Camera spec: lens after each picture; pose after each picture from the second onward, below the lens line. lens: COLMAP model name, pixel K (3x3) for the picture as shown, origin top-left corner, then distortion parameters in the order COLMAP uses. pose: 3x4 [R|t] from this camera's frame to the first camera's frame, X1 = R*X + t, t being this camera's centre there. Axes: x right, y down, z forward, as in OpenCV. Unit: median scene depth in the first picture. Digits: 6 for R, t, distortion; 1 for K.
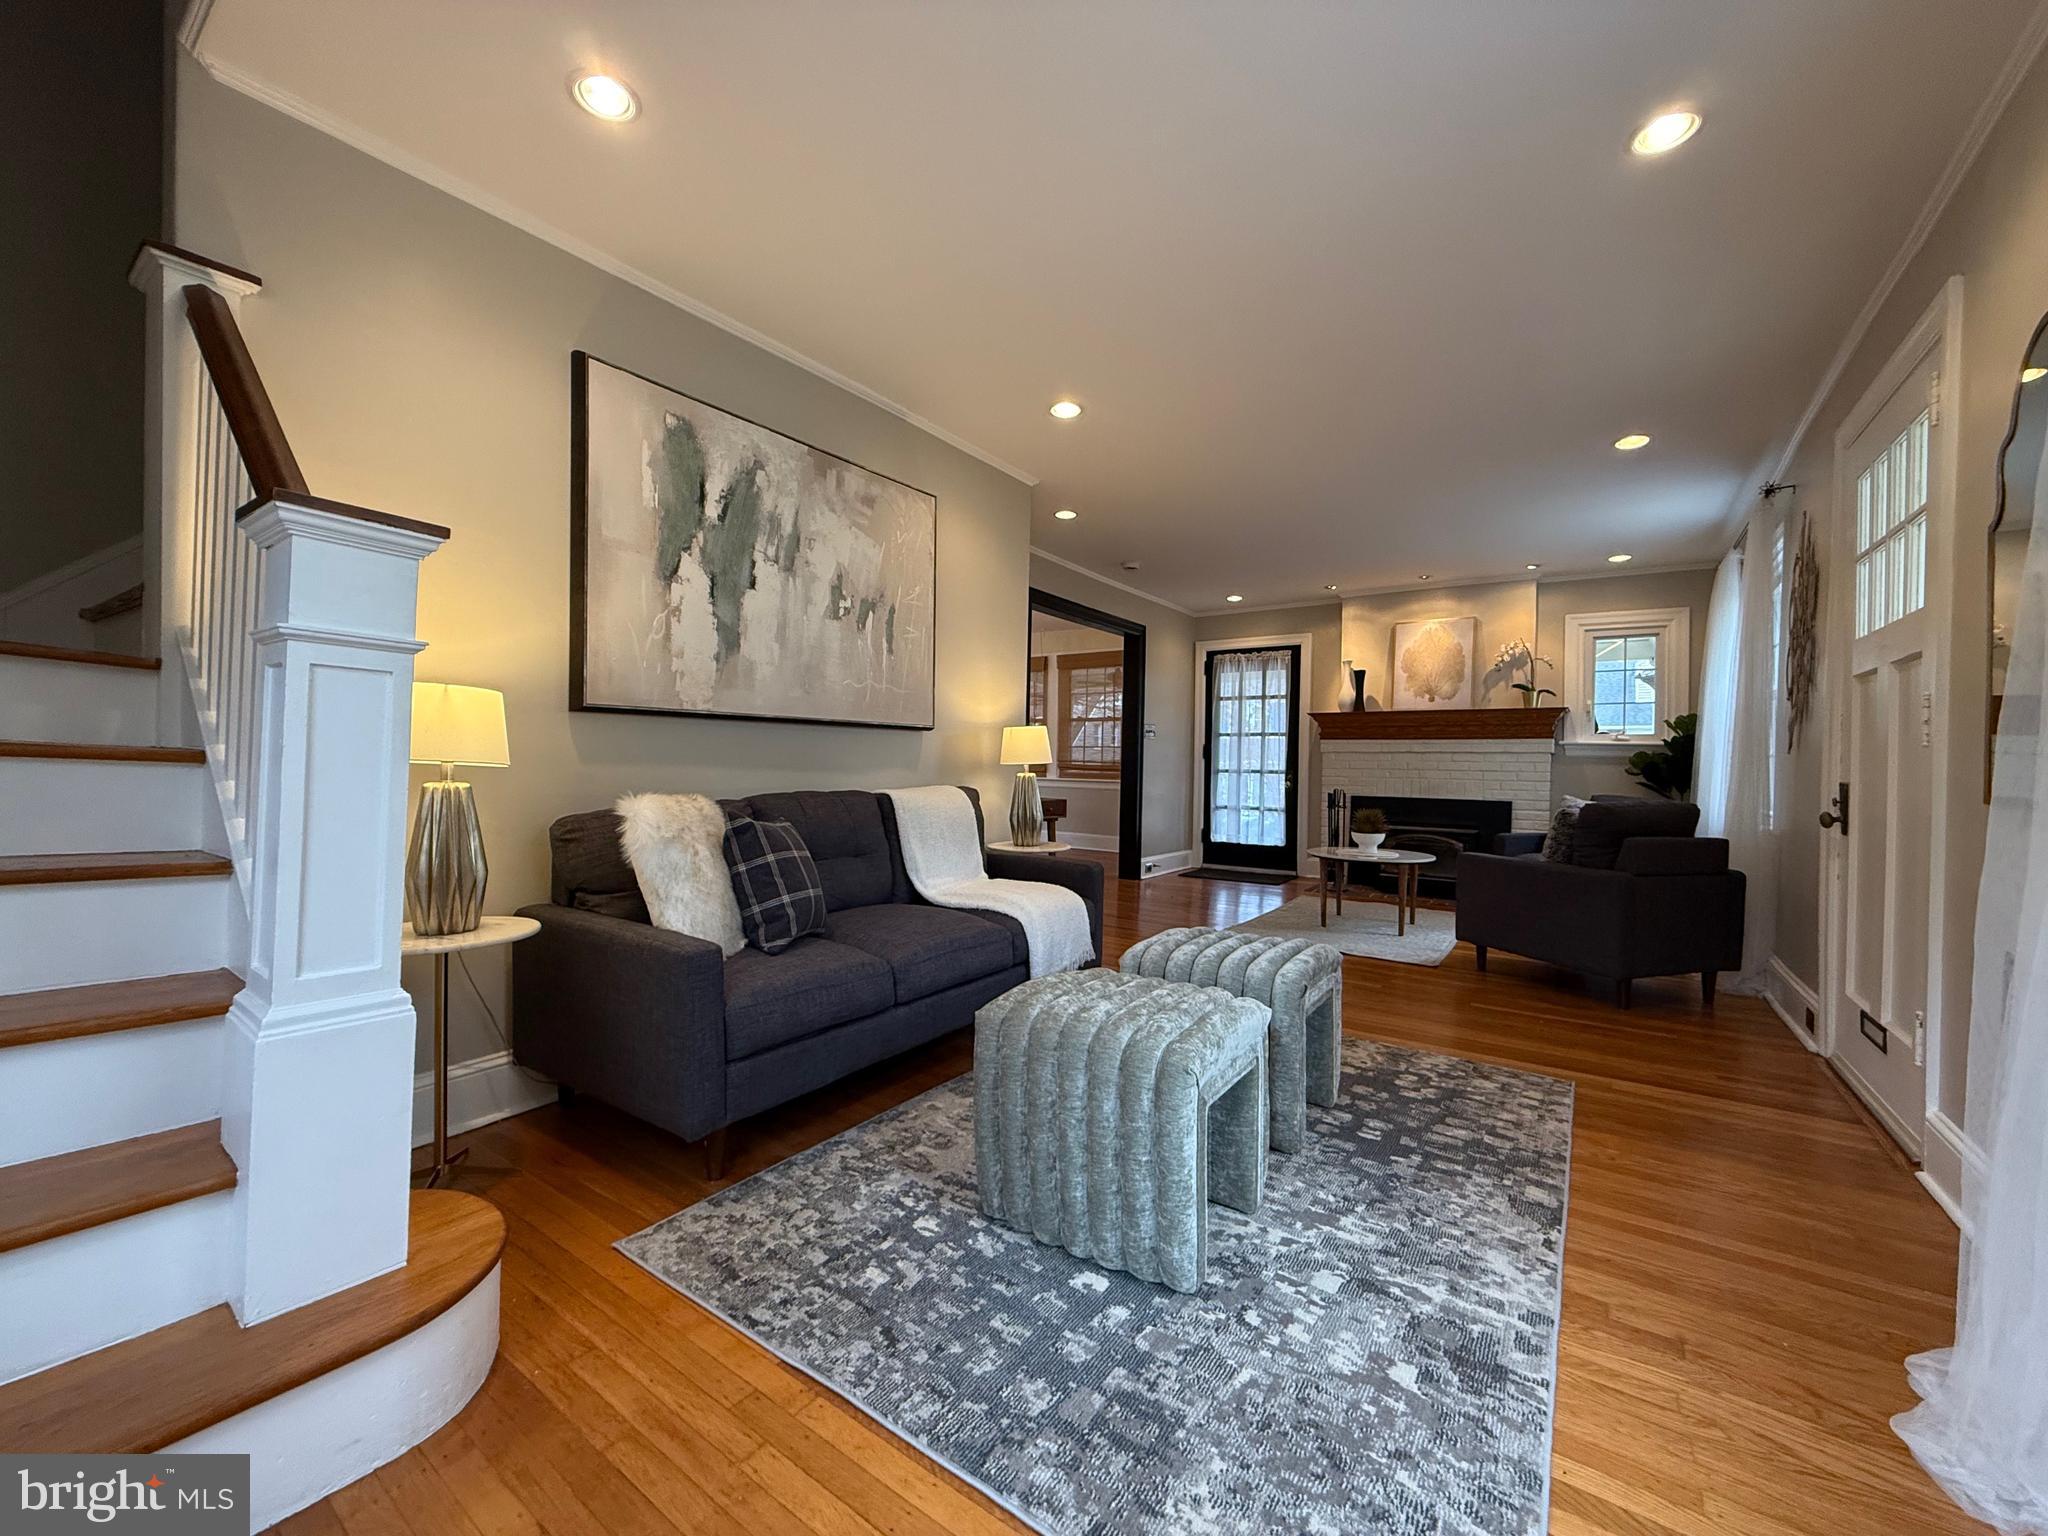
lens RADIAL K [[811.3, 0, 1013.8], [0, 811.3, 767.5], [0, 0, 1]] dist [-0.000144, -0.000117]
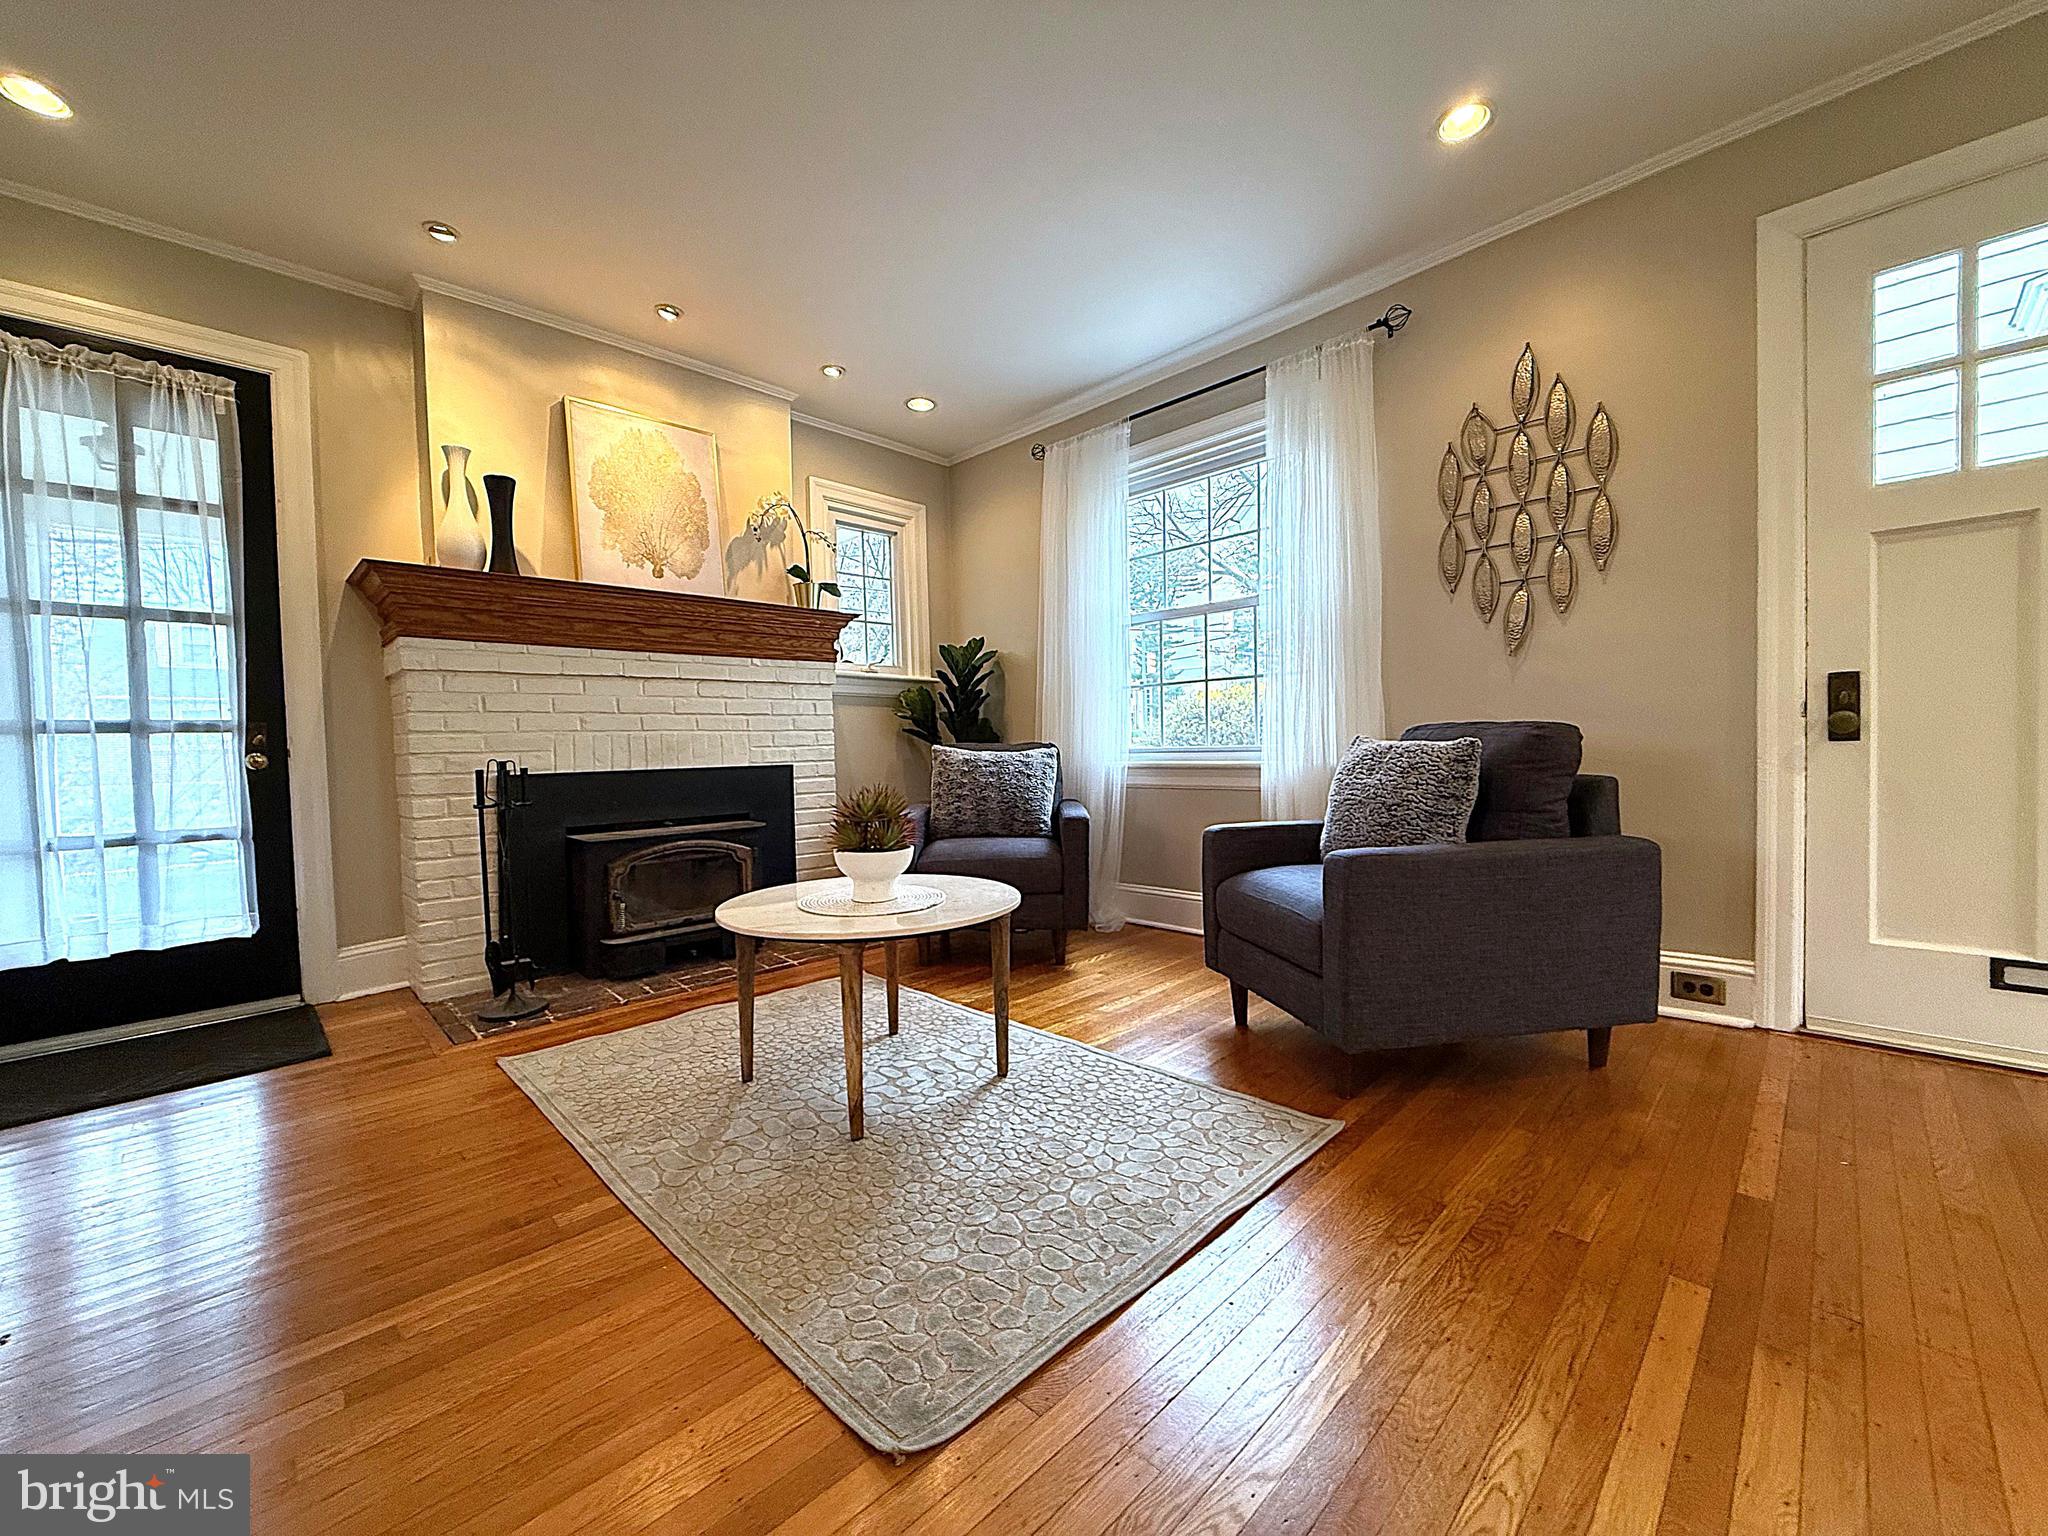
lens RADIAL K [[811.3, 0, 1013.8], [0, 811.3, 767.5], [0, 0, 1]] dist [-0.000144, -0.000117]
pose [[0.174484, -0.048940, 0.983443, 0.061515], [0.031733, 0.998525, 0.044061, 0.025212], [-0.984149, 0.023520, 0.175779, 0.817661]]
